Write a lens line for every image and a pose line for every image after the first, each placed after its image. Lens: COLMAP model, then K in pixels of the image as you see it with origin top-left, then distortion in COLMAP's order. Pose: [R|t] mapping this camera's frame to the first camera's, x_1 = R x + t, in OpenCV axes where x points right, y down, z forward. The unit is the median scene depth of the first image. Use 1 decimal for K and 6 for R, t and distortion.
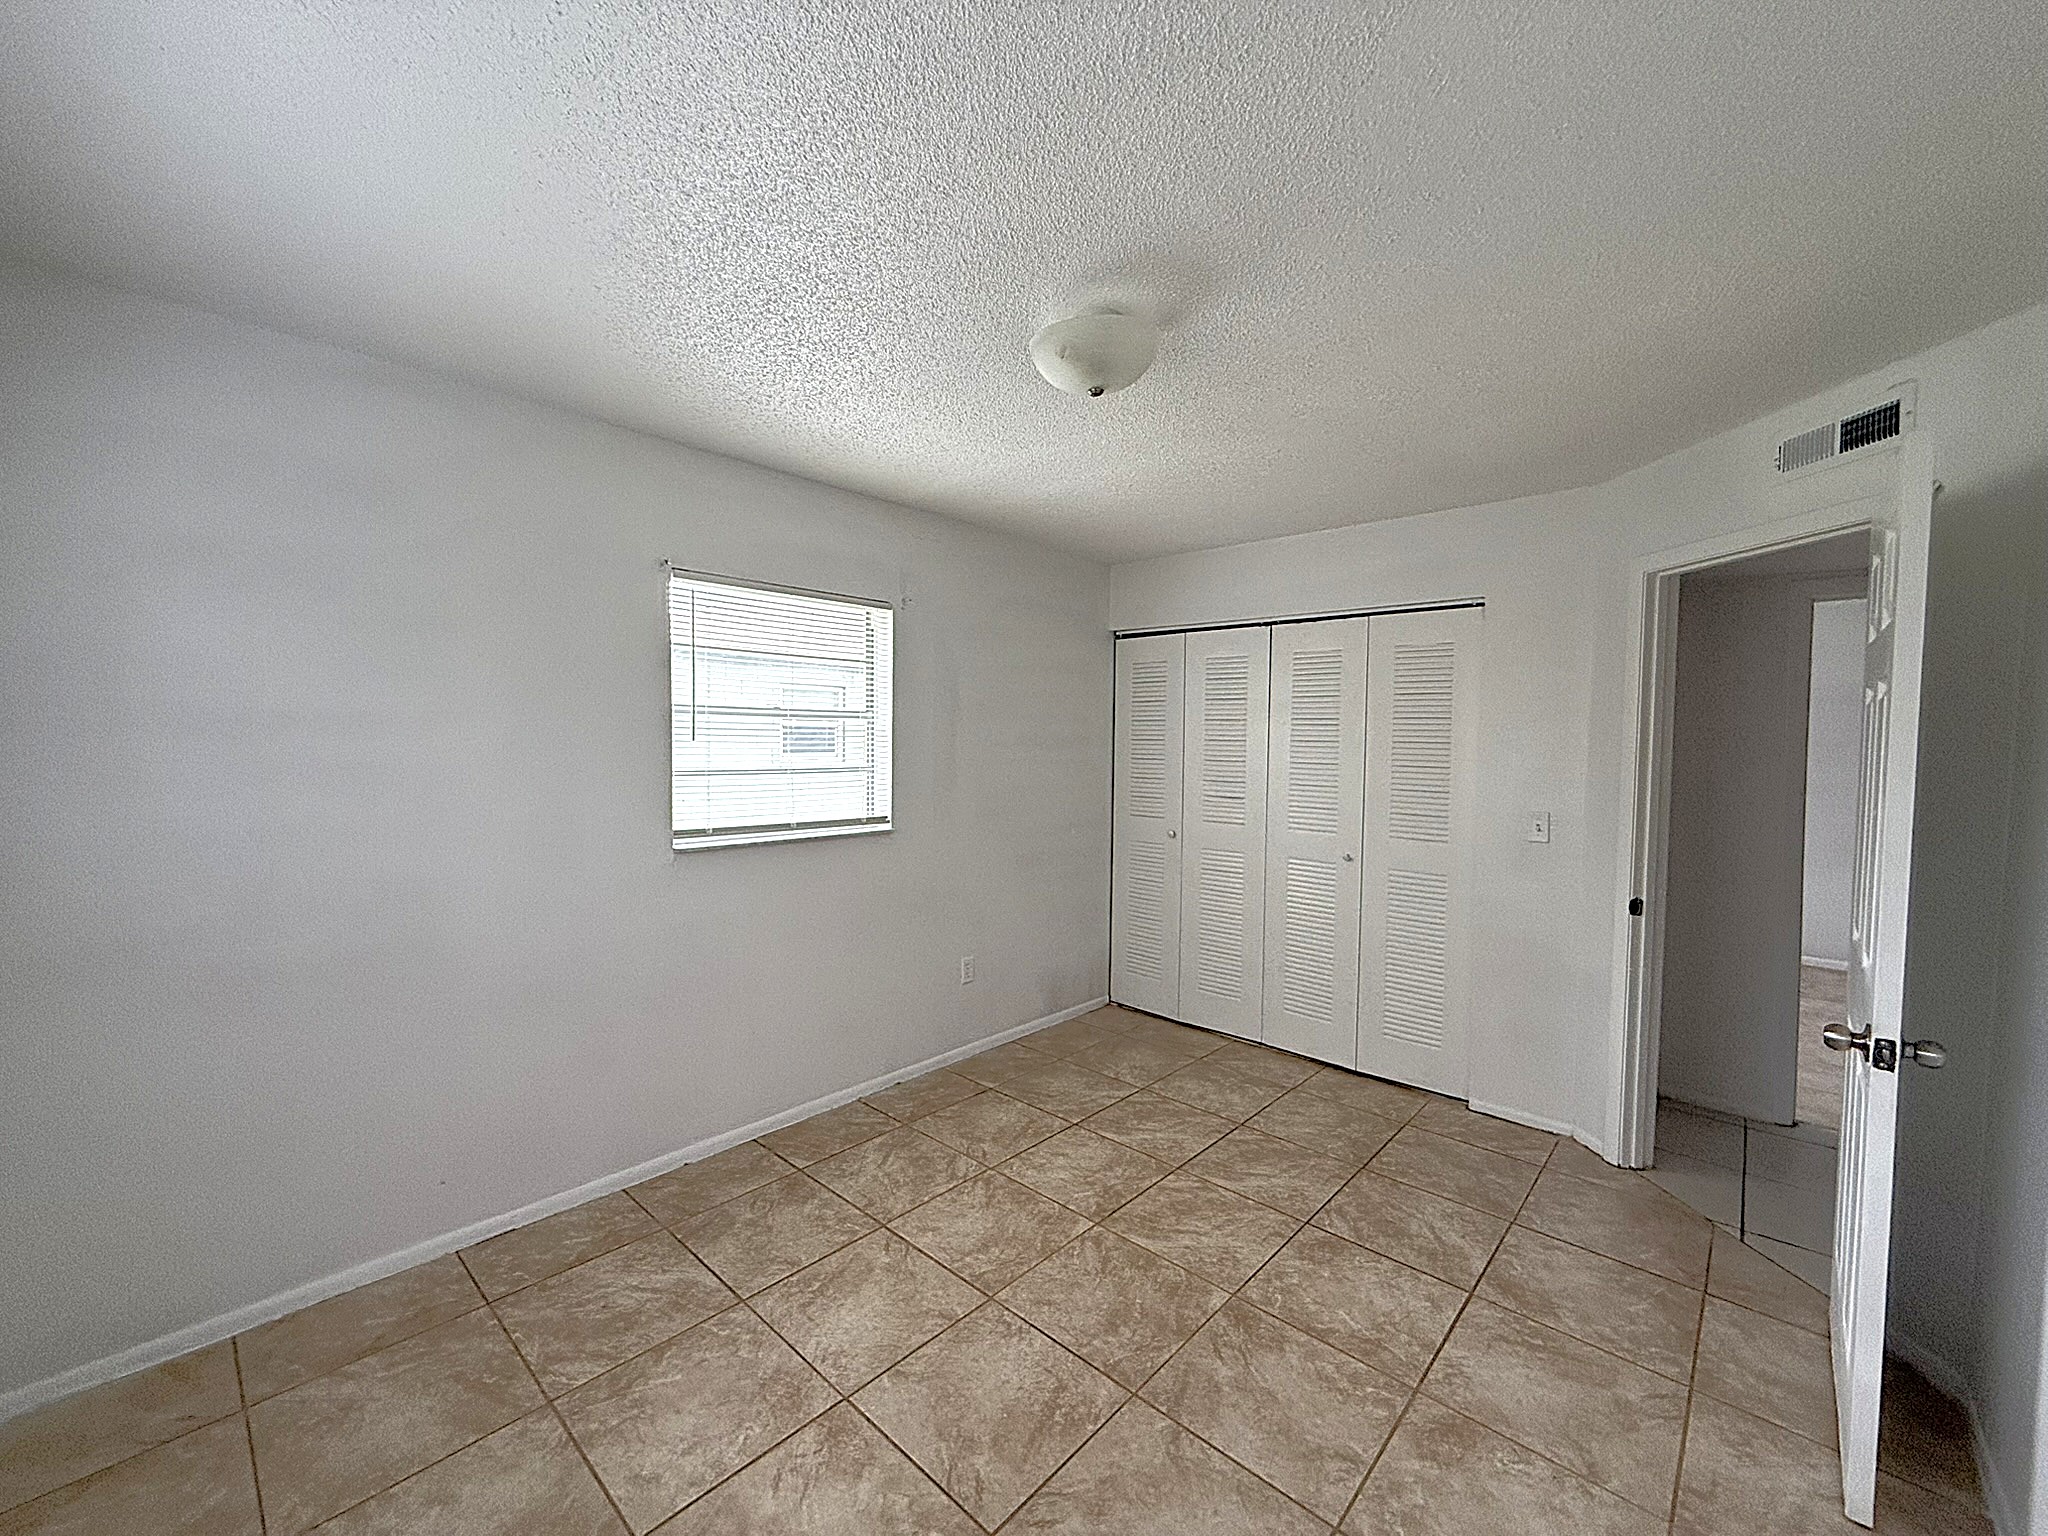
lens RADIAL K [[823.1, 0, 1016.3], [0, 823.1, 763.0], [0, 0, 1]] dist [0.000796, -0.000072]
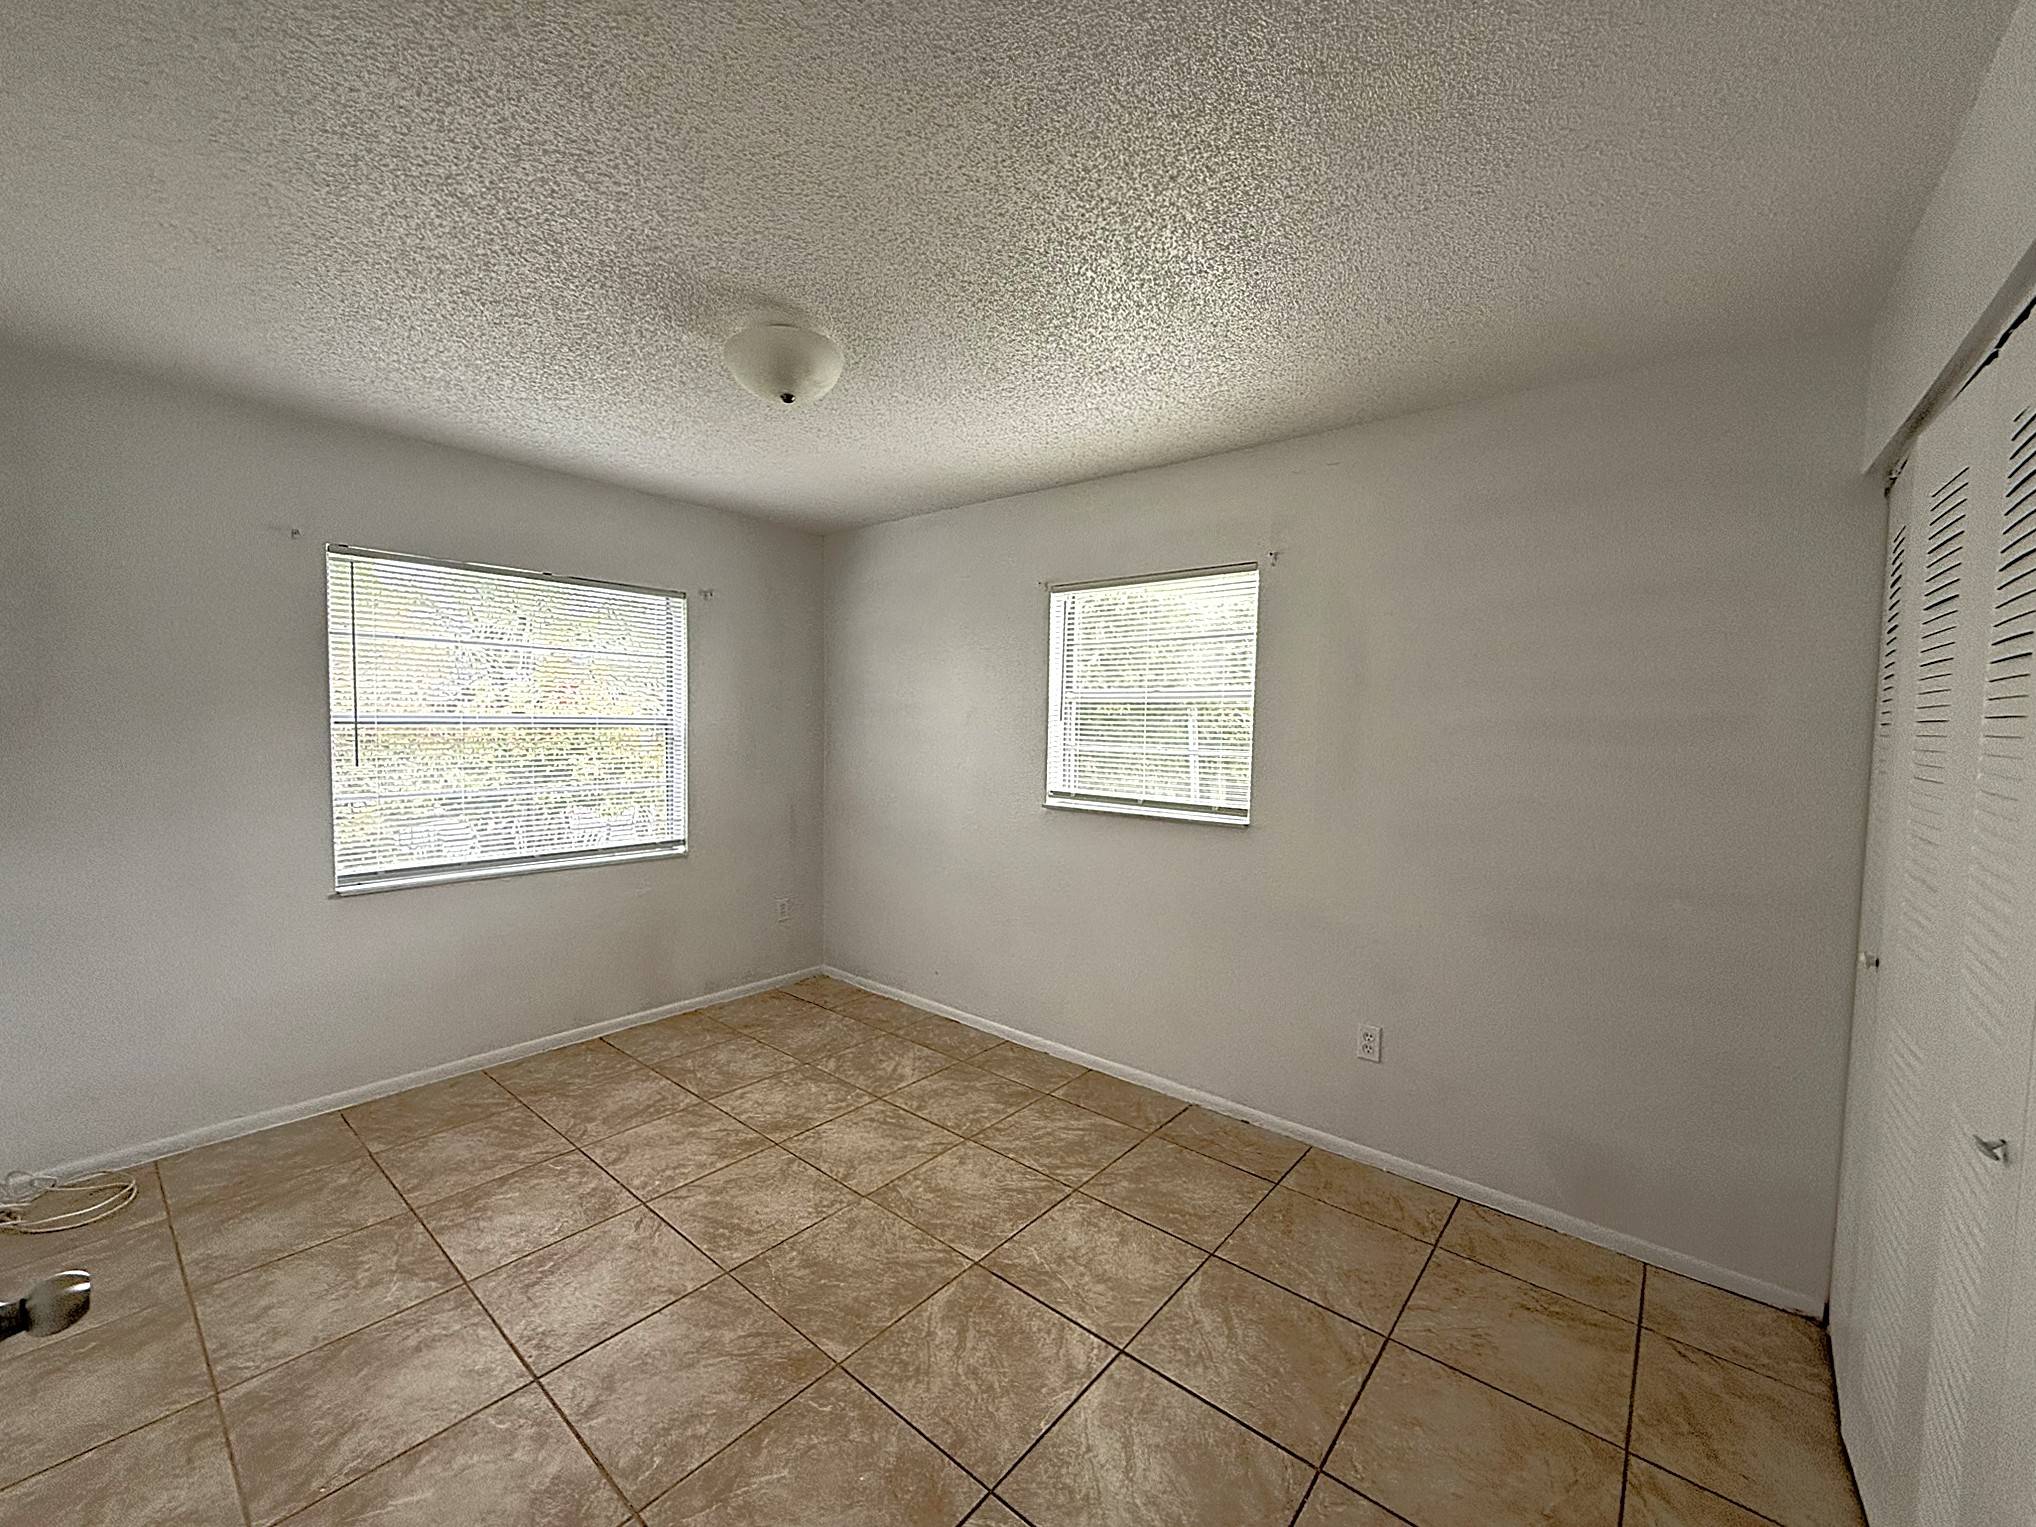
lens RADIAL K [[818.3, 0, 1010.4], [0, 818.3, 758.5], [0, 0, 1]] dist [0.000796, -0.000072]
pose [[0.050044, 0.034526, -0.998150, 1.078252], [-0.045617, 0.998438, 0.032249, -0.007868], [0.997705, 0.043918, 0.051540, 1.095646]]
